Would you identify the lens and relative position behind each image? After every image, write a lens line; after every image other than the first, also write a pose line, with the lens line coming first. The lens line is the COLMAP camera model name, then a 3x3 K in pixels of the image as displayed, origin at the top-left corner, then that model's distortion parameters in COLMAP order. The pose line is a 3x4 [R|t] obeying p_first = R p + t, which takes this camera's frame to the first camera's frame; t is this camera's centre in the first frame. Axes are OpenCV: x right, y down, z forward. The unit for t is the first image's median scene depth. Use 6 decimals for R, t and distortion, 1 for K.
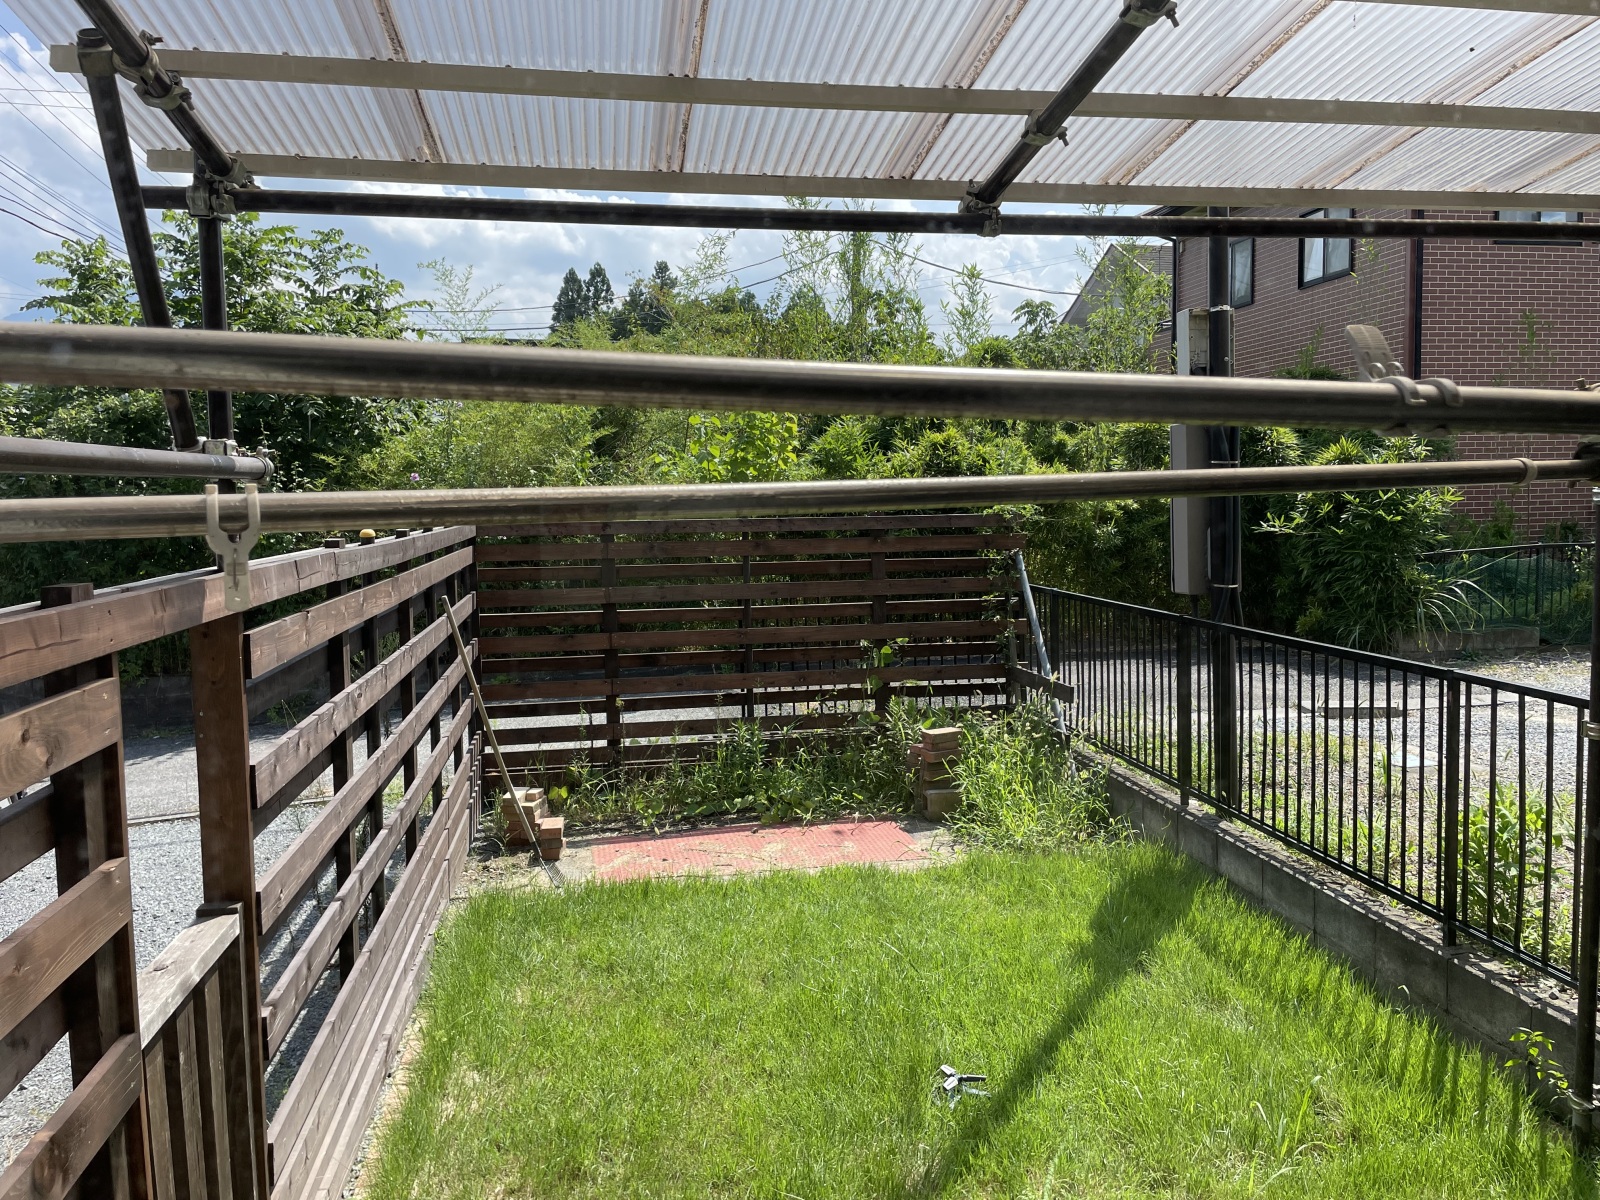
lens RADIAL K [[1207.6, 0, 803.1], [0, 1207.6, 584.2], [0, 0, 1]] dist [0.097837, -0.127803]
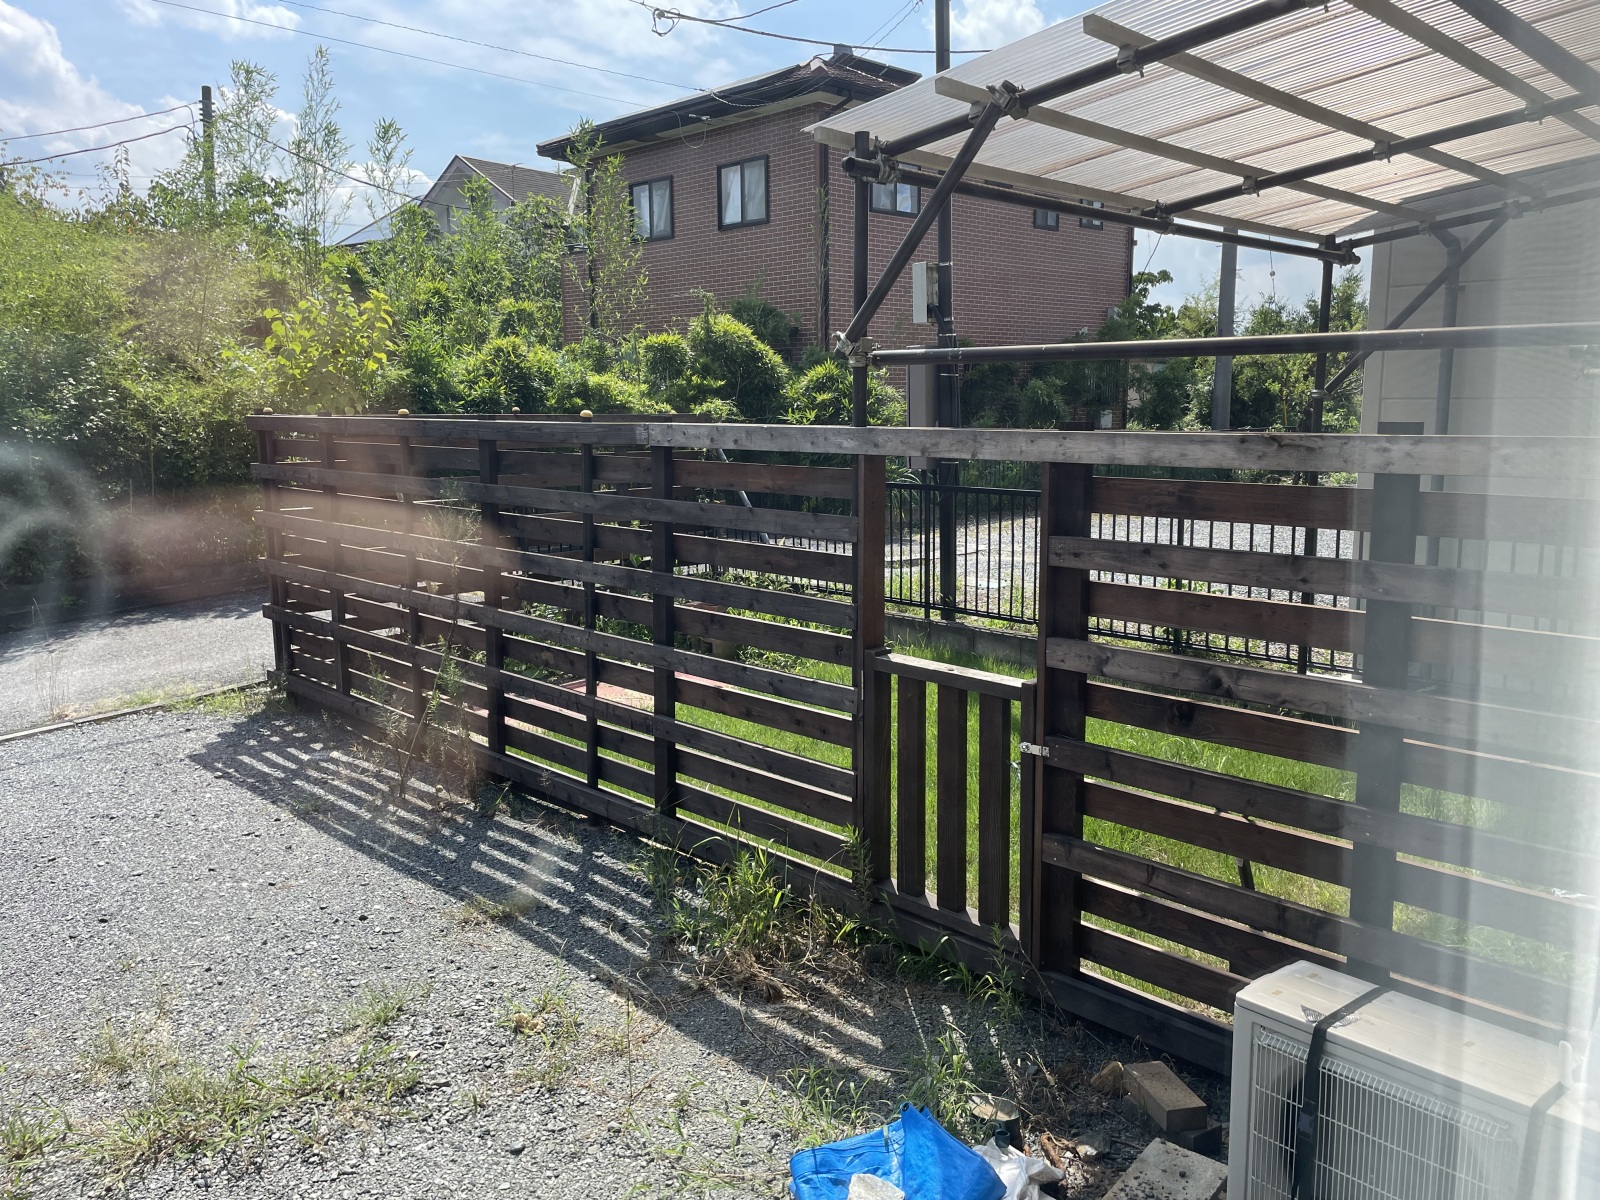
lens RADIAL K [[1207.6, 0, 801.3], [0, 1207.6, 586.3], [0, 0, 1]] dist [0.097837, -0.127803]
pose [[0.825576, -0.069911, 0.559943, -0.513531], [0.029850, 0.996317, 0.080384, 0.022381], [-0.563501, -0.049649, 0.824622, -0.067048]]
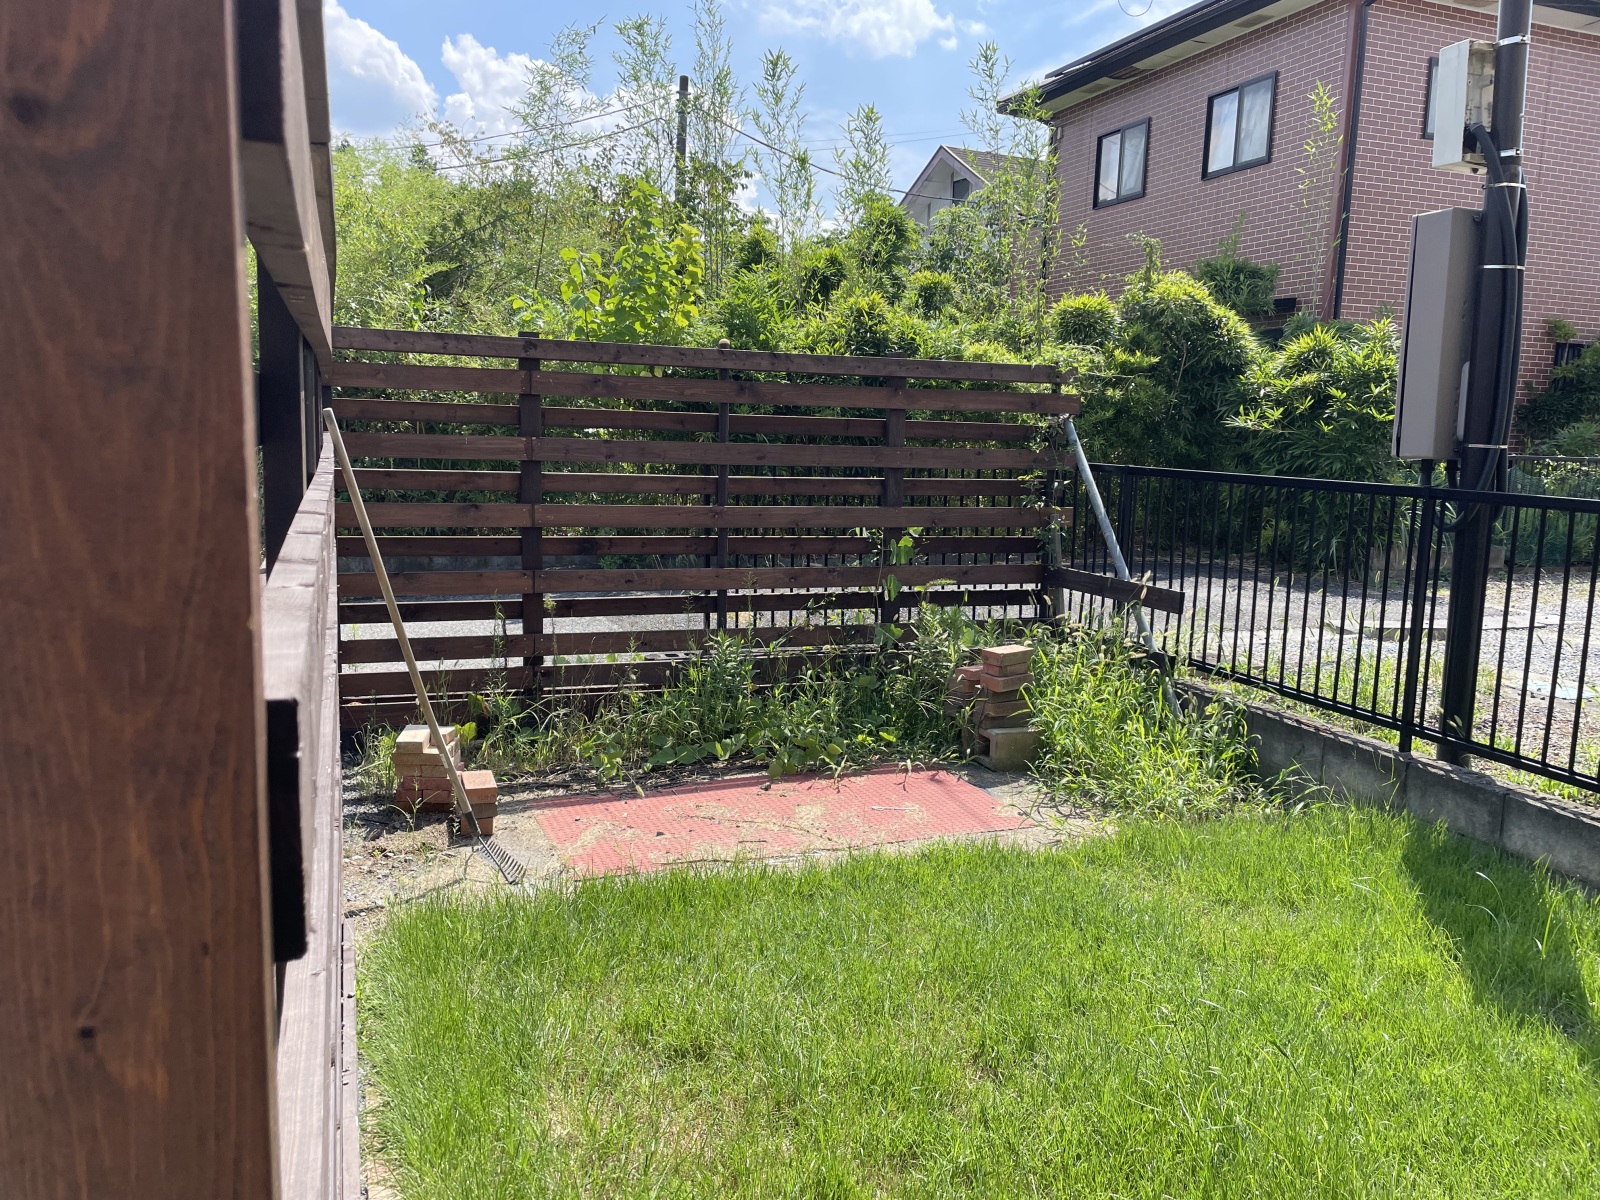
lens RADIAL K [[1207.6, 0, 791.0], [0, 1207.6, 613.0], [0, 0, 1]] dist [0.097837, -0.127803]
pose [[0.982353, 0.018072, 0.186159, -0.155513], [-0.033837, 0.996069, 0.081859, 0.044369], [-0.183948, -0.086714, 0.979104, 0.313134]]
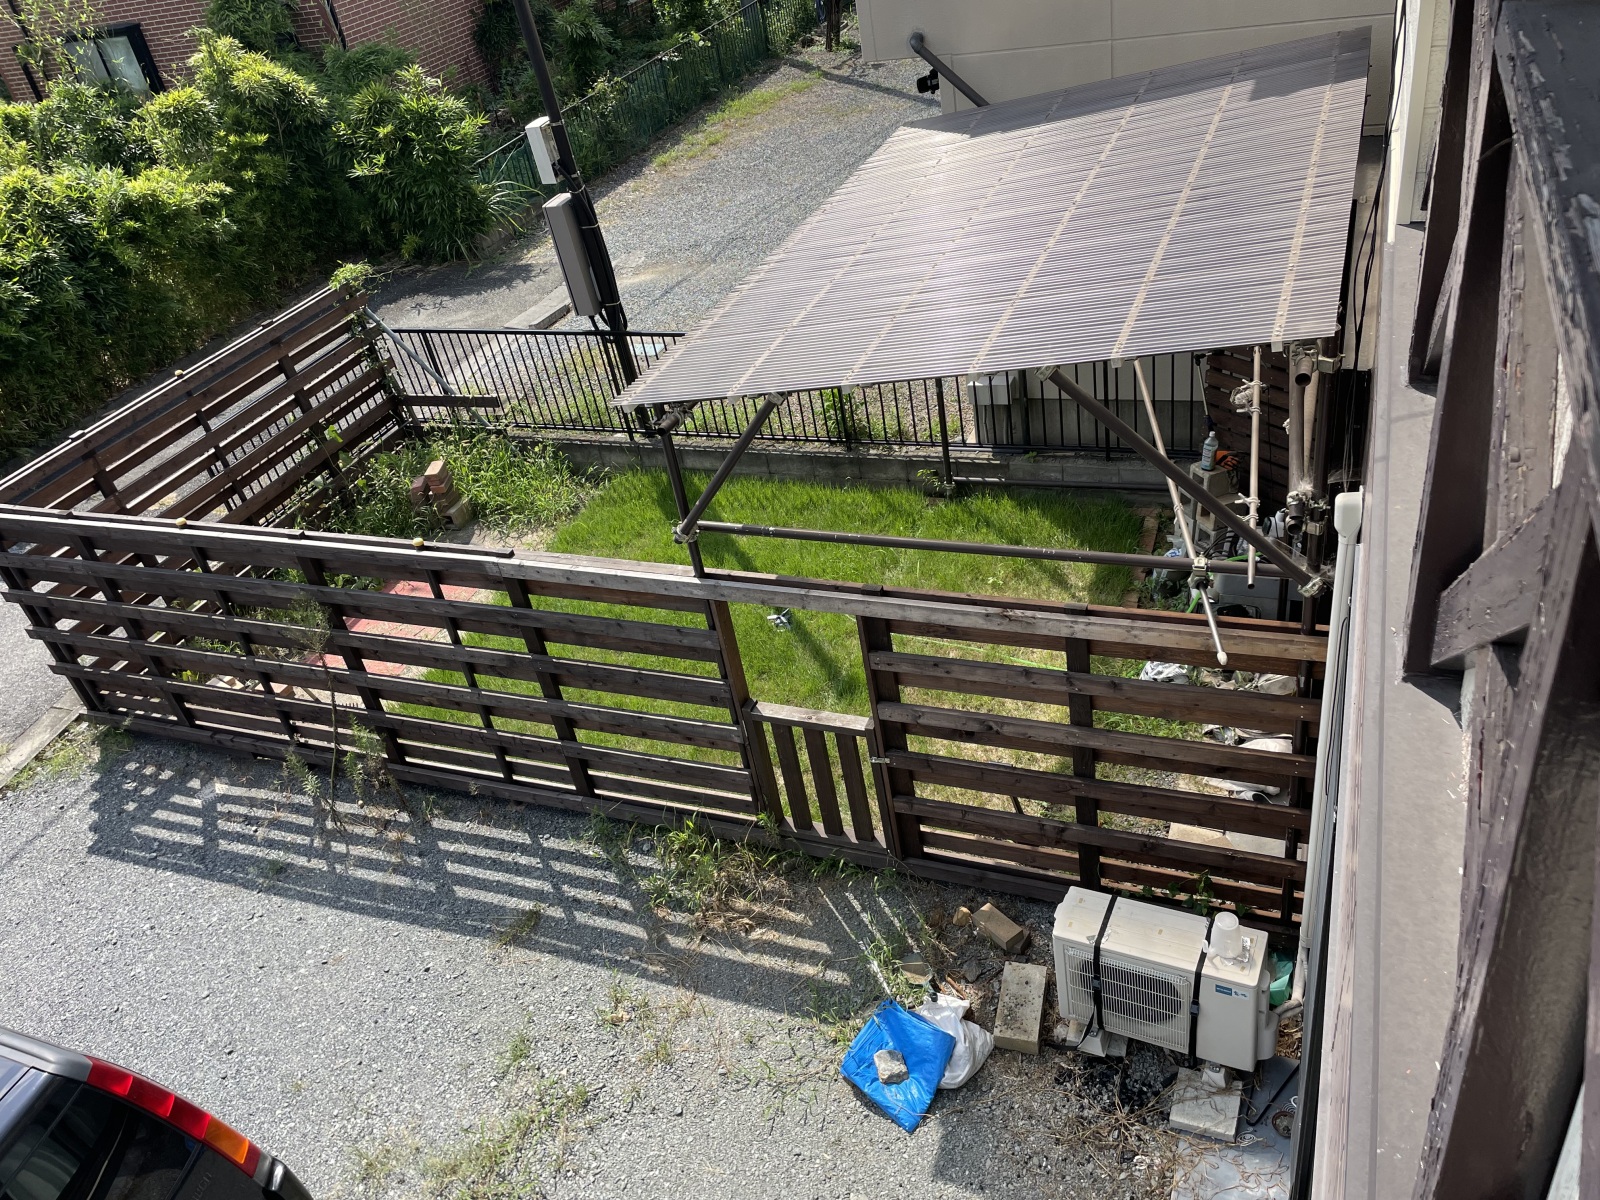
lens RADIAL K [[1207.6, 0, 788.8], [0, 1207.6, 595.8], [0, 0, 1]] dist [0.097837, -0.127803]
pose [[0.531156, -0.536805, 0.655525, -0.648008], [0.219526, 0.834460, 0.505456, -0.362958], [-0.818341, -0.124572, 0.561071, -0.093022]]
